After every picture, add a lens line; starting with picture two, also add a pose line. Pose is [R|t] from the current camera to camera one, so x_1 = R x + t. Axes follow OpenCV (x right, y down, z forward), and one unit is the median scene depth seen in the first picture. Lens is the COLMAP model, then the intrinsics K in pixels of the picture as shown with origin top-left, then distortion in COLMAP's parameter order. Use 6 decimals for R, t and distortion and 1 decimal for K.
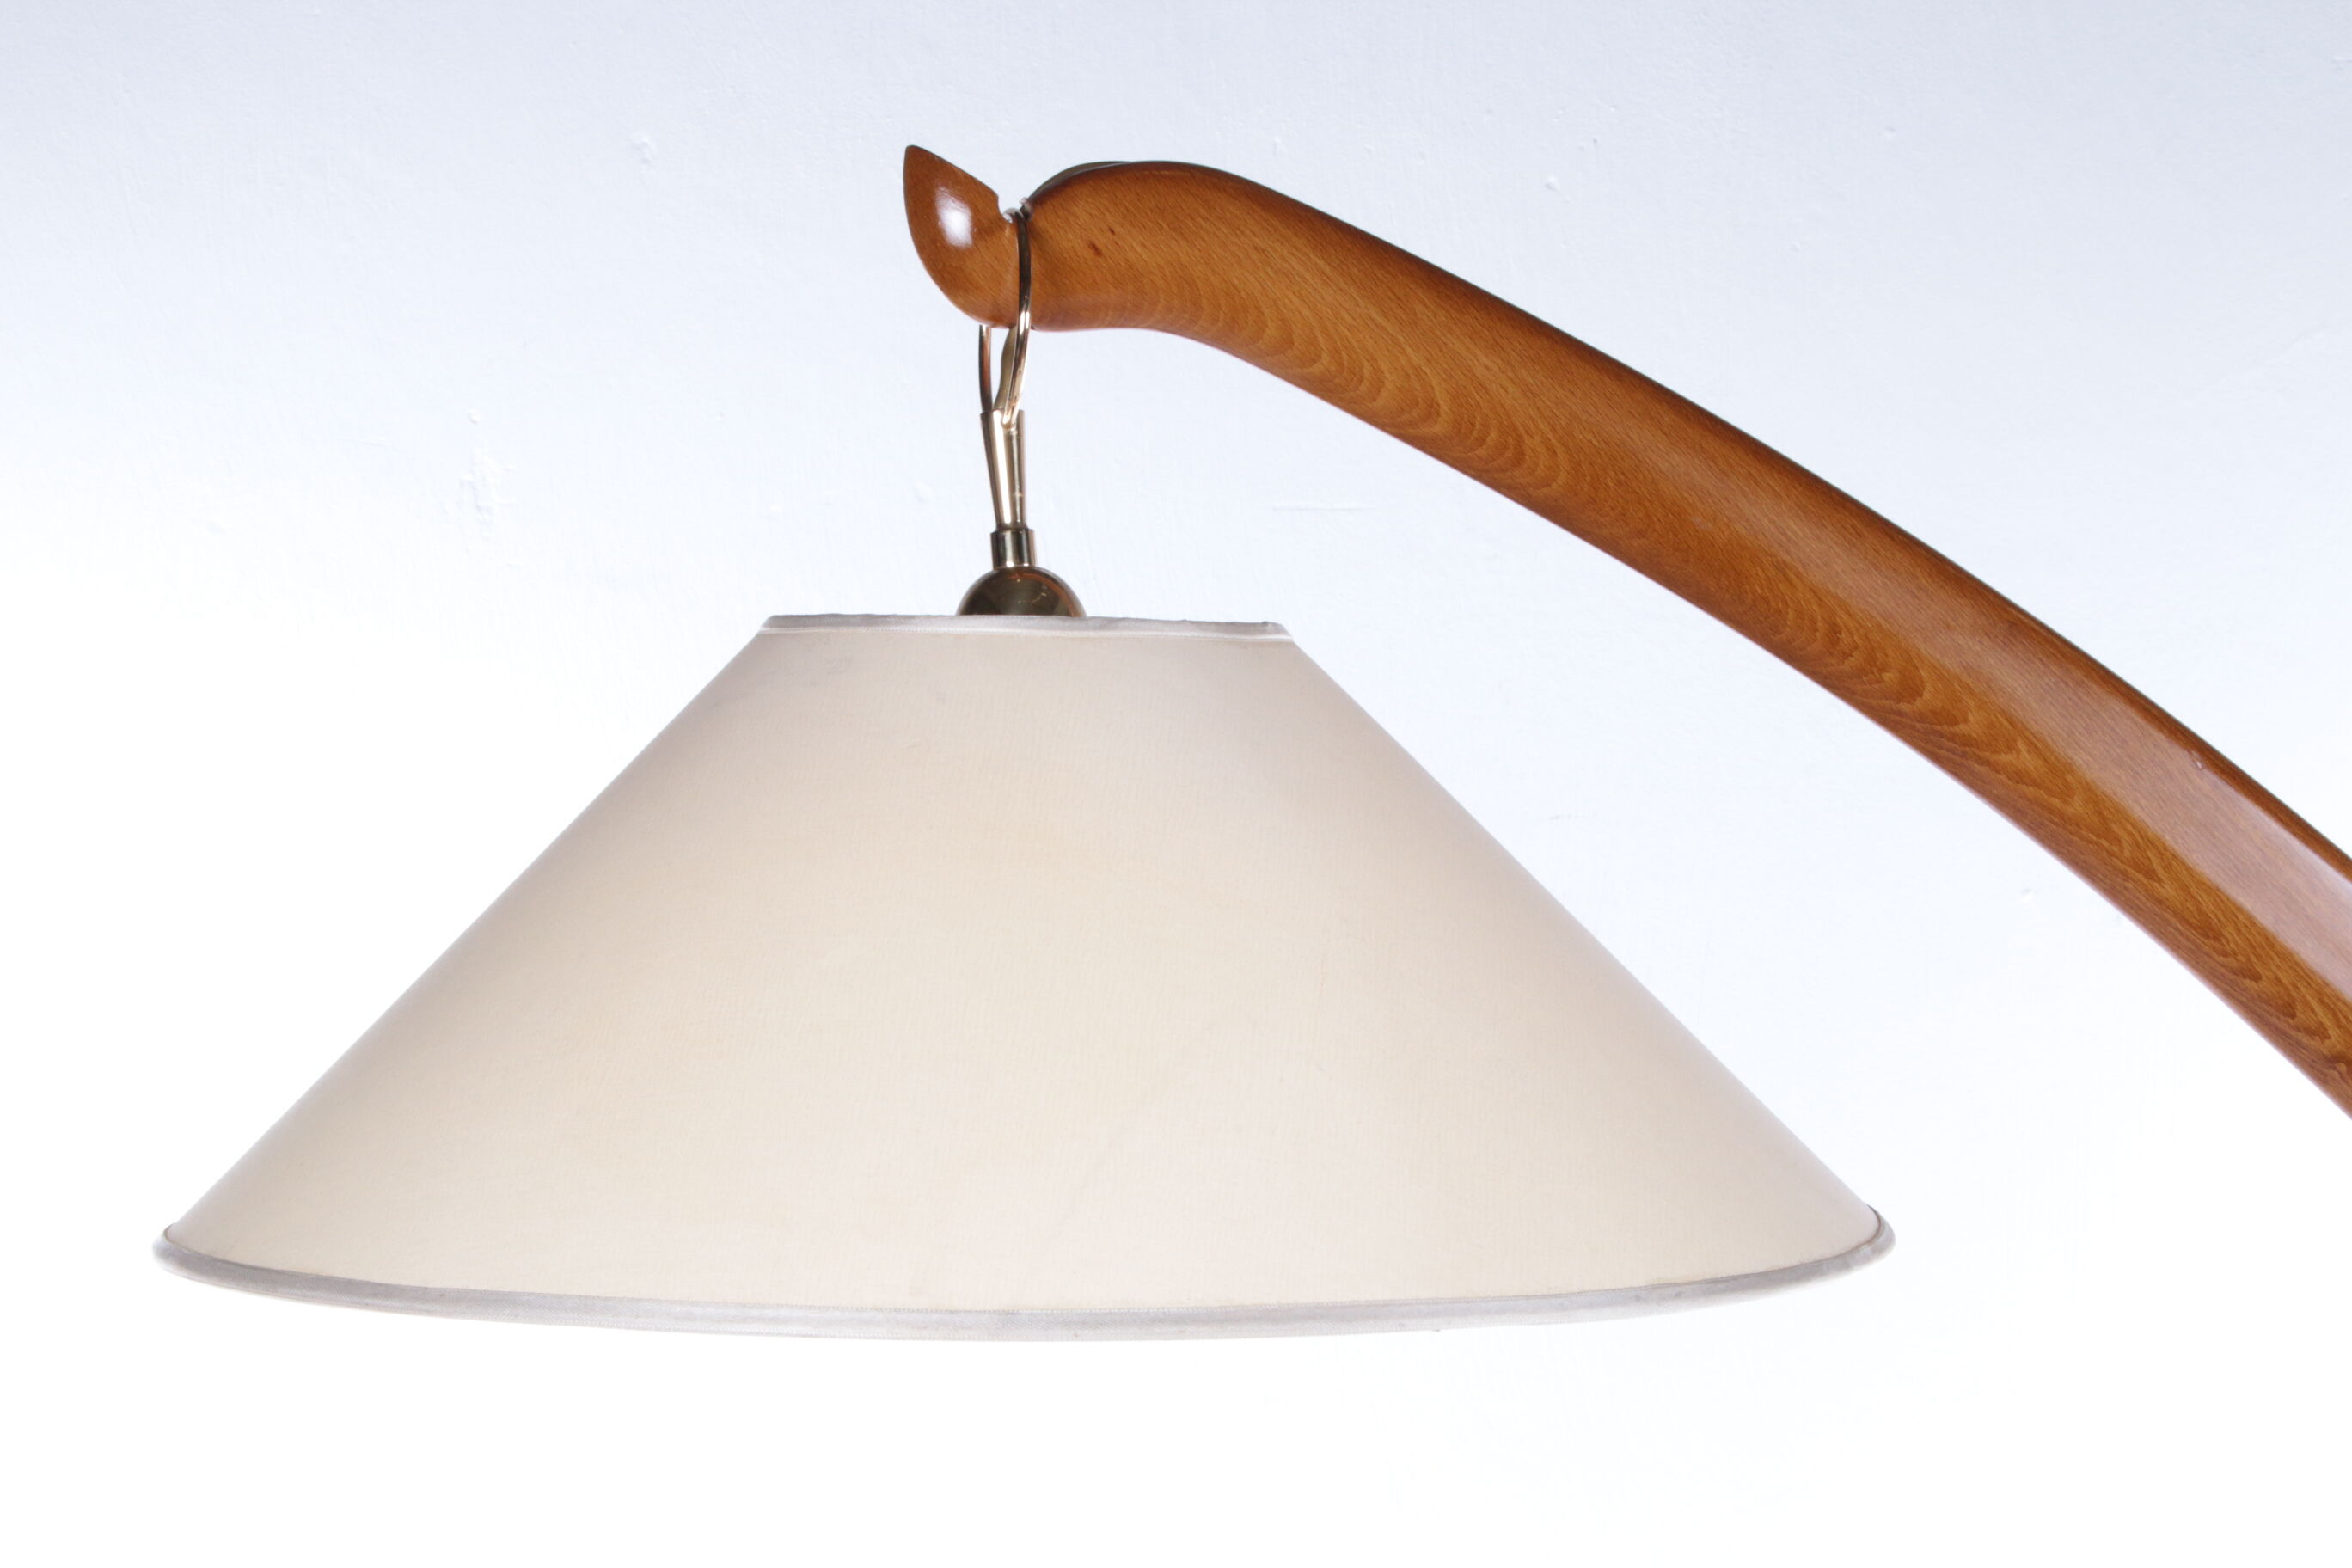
lens RADIAL K [[5432.3, 0, 1180.4], [0, 5432.3, 782.1], [0, 0, 1]] dist [-0.422817, 0.000000]
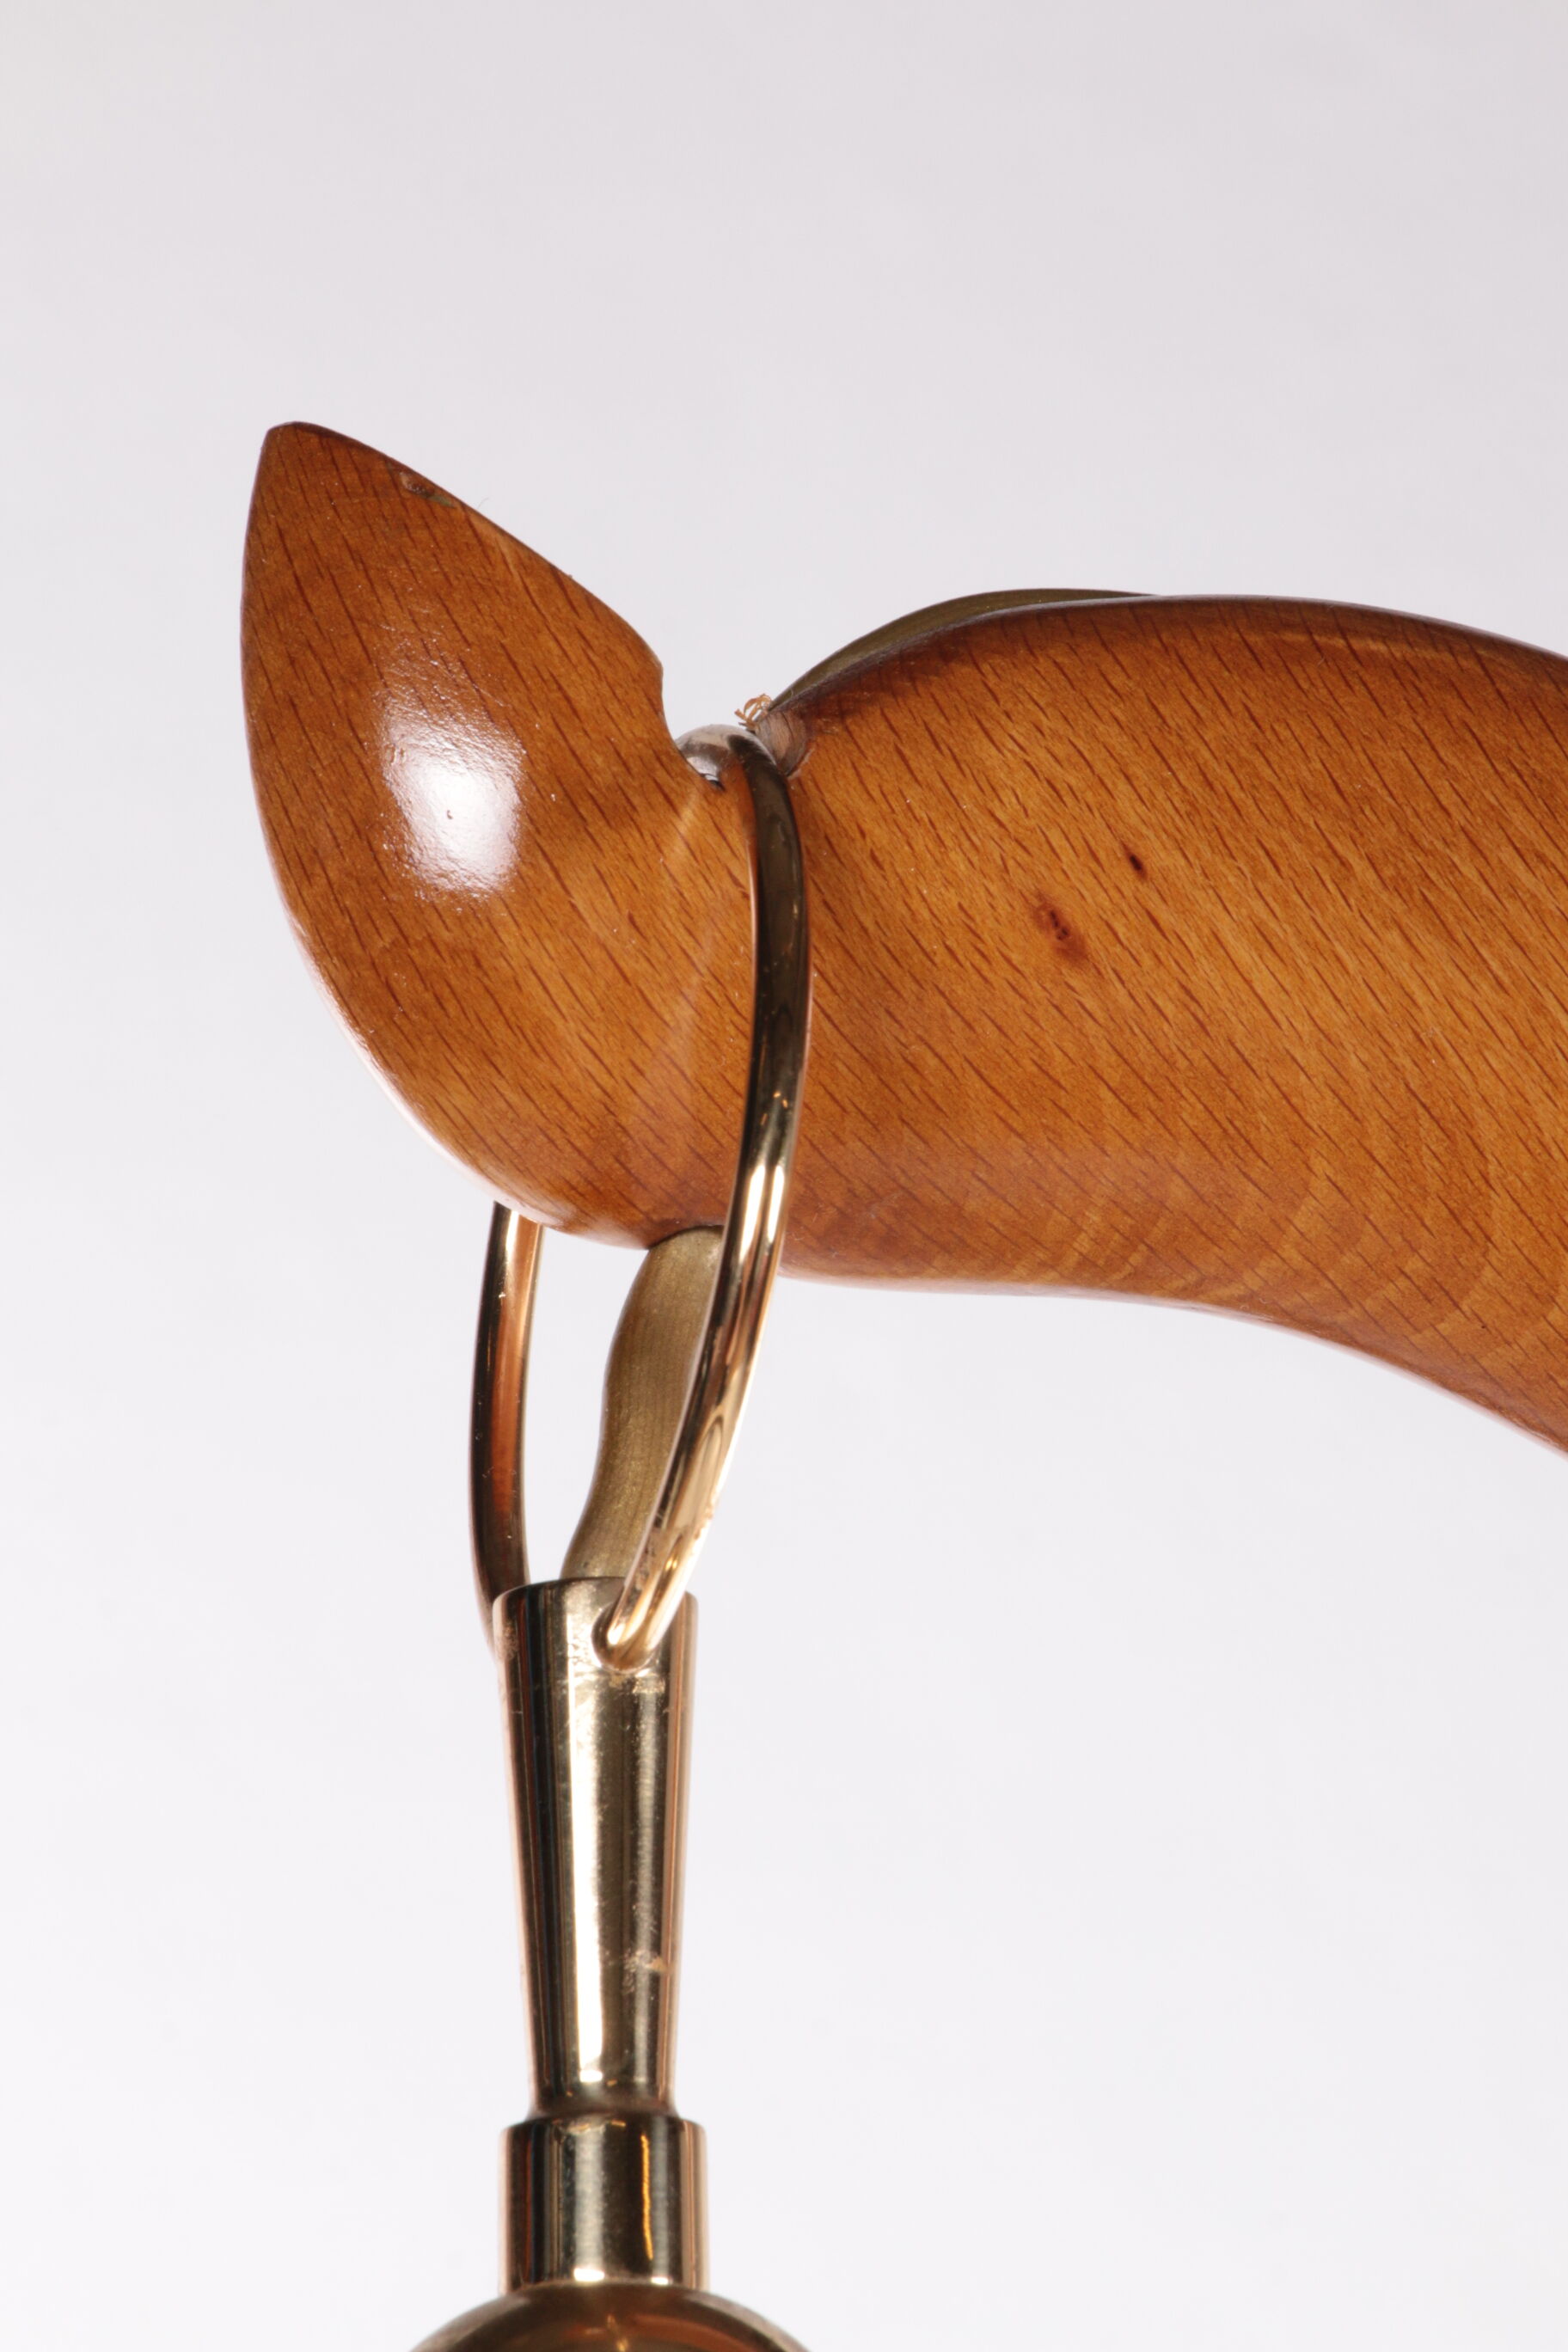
lens RADIAL K [[14590.7, 0, 784.1], [0, 14590.7, 1176.4], [0, 0, 1]] dist [-0.180534, 0.000000]
pose [[0.996981, 0.074517, -0.021818, -0.012939], [-0.076221, 0.992835, -0.092029, -0.029999], [0.014804, 0.093414, 0.995517, 0.376335]]
